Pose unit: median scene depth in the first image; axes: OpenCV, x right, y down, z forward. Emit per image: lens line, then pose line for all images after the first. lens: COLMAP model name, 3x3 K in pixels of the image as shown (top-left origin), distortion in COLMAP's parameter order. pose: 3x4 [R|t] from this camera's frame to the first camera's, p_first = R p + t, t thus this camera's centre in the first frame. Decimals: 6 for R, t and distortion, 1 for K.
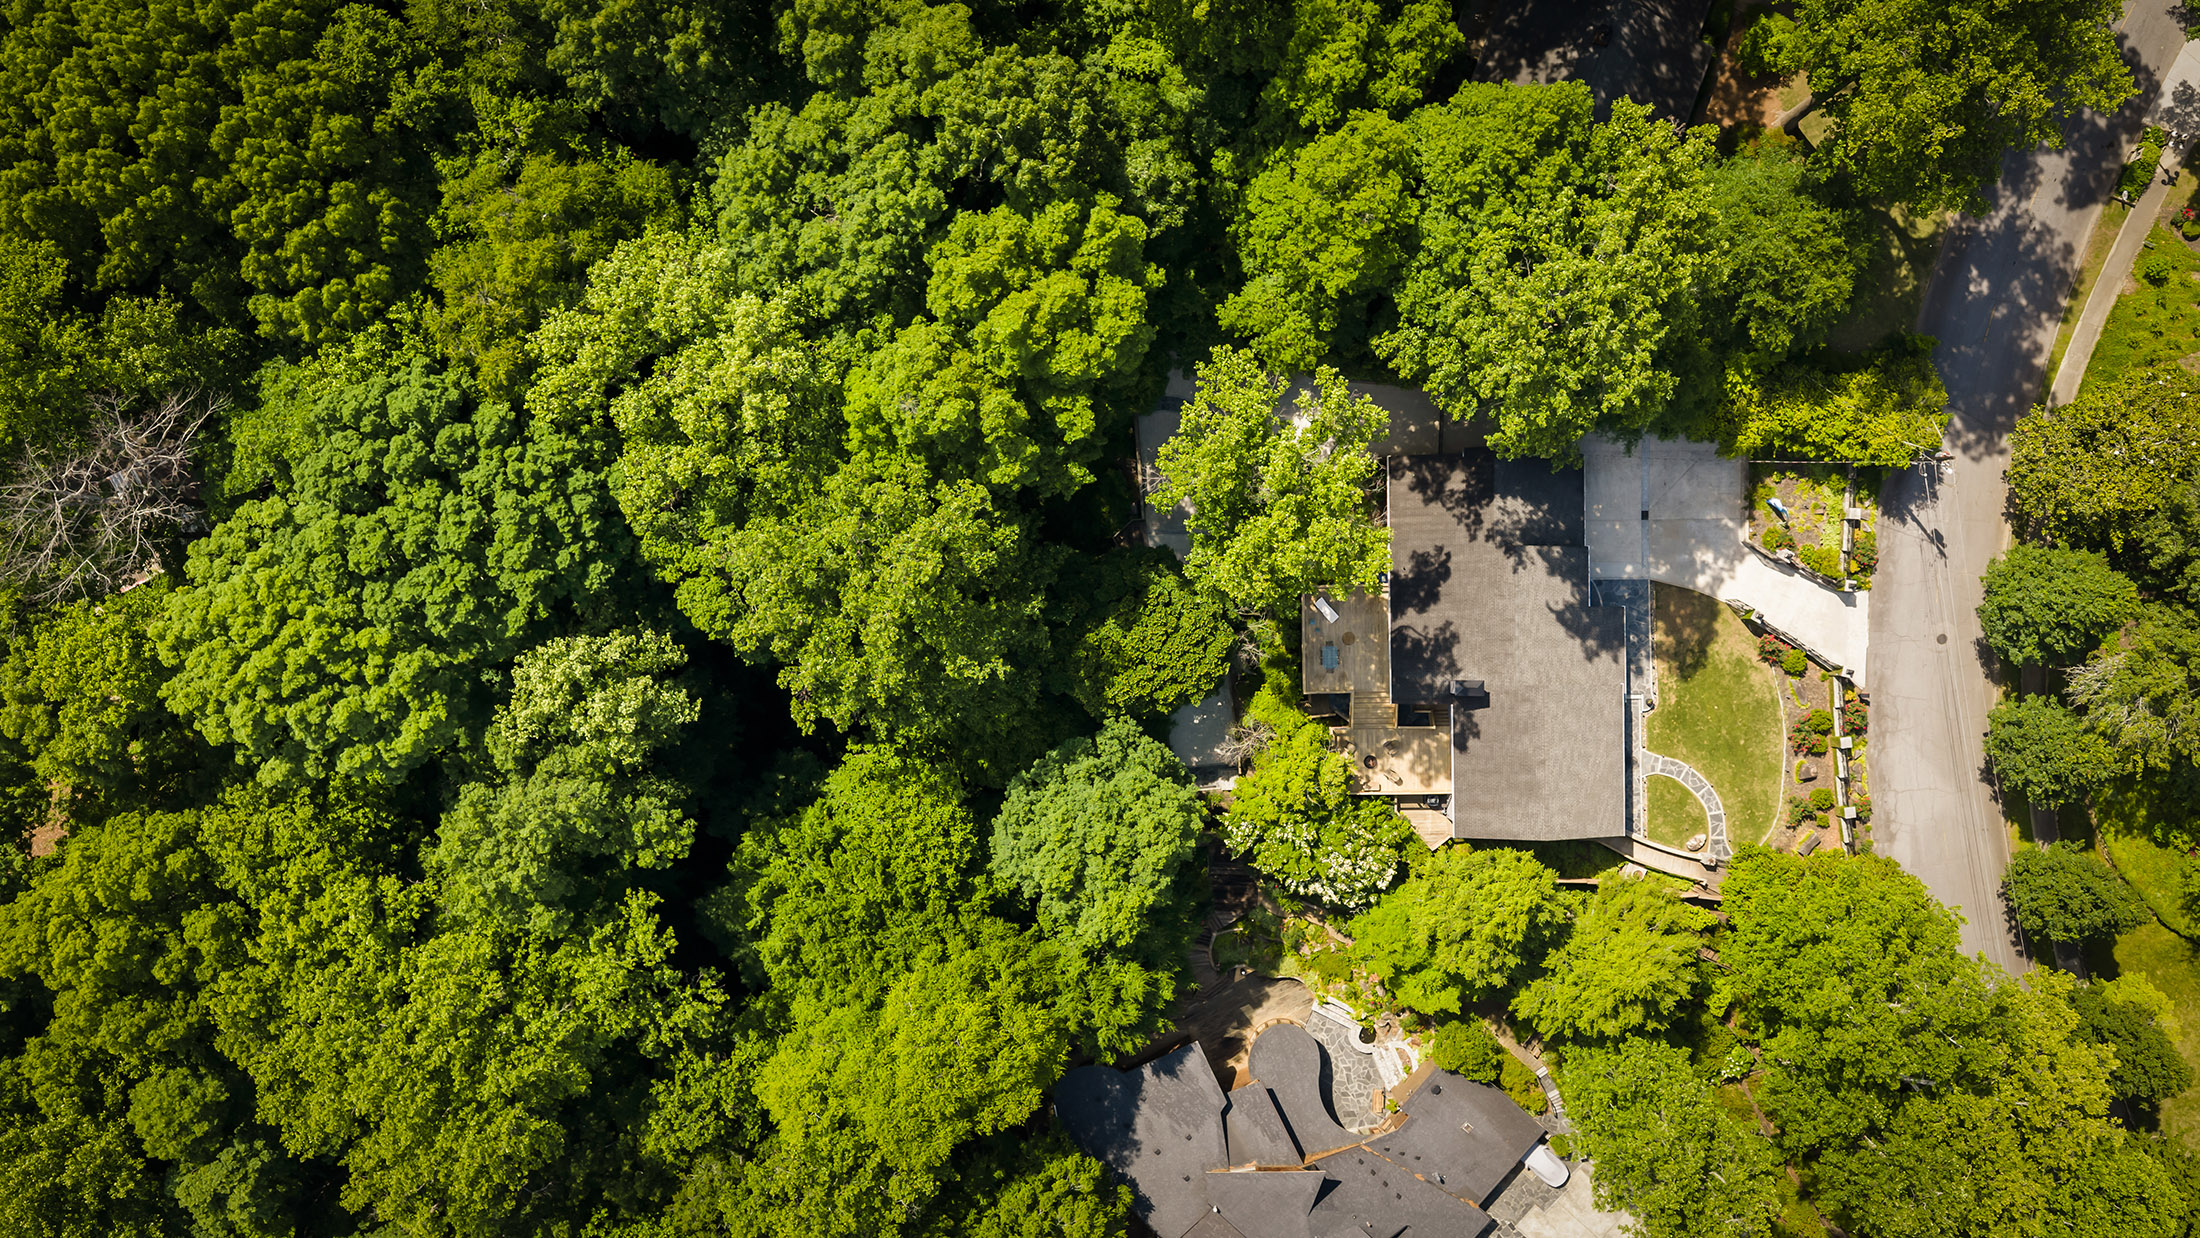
lens RADIAL K [[1869.4, 0, 1100.0], [0, 1869.4, 619.0], [0, 0, 1]] dist [0.002861, 0.006458]
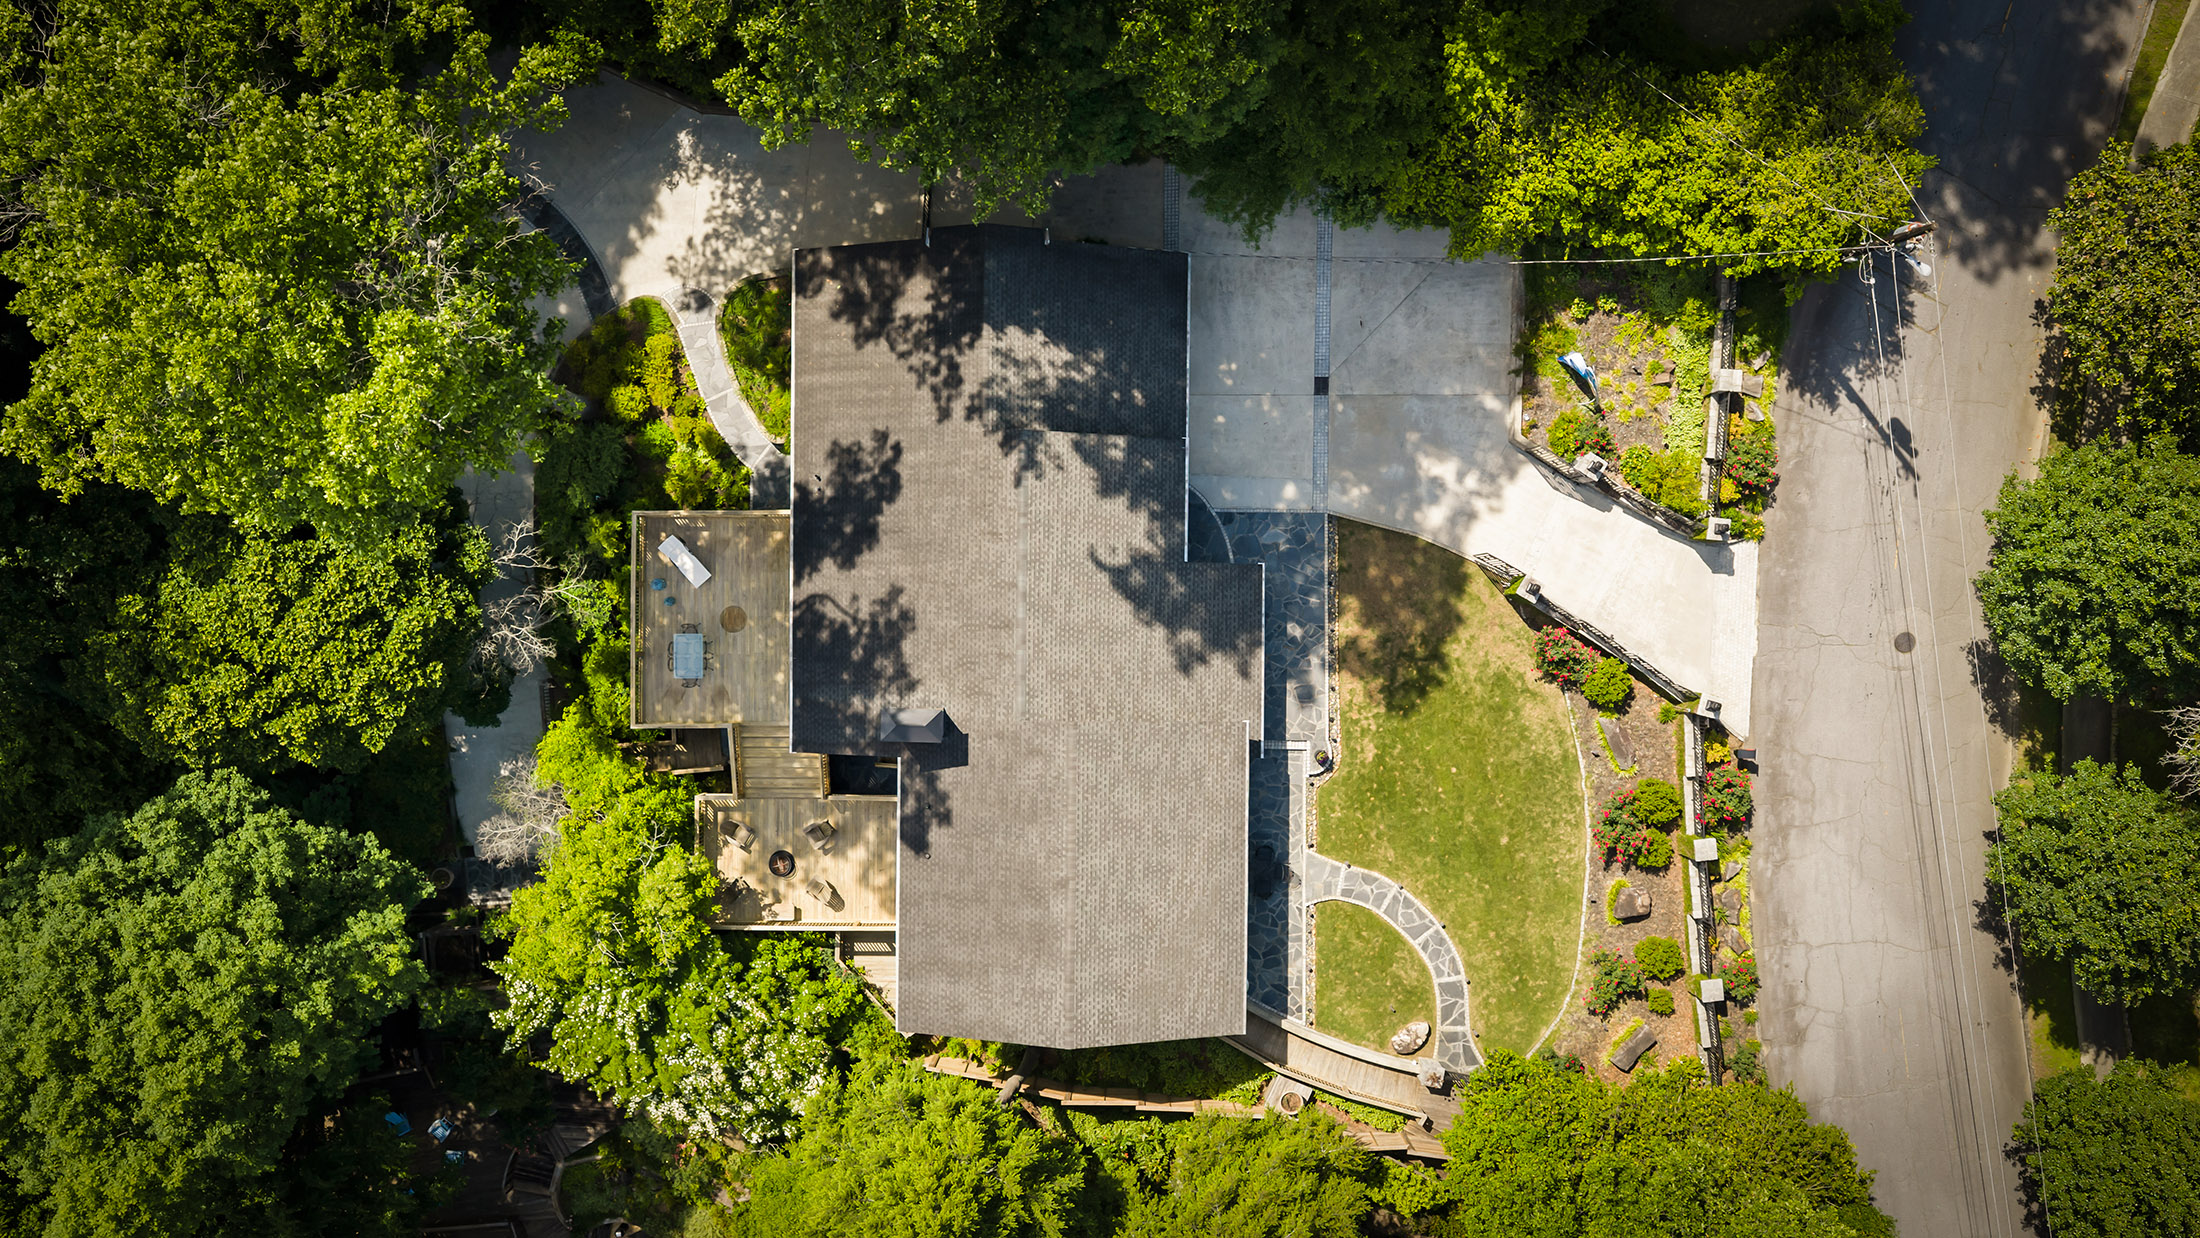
lens RADIAL K [[1902.0, 0, 1100.0], [0, 1902.0, 619.0], [0, 0, 1]] dist [0.016055, -0.013973]
pose [[0.999710, 0.019288, 0.014423, 0.231154], [-0.019295, 0.999814, 0.000355, 0.008578], [-0.014413, -0.000633, 0.999896, 0.501544]]
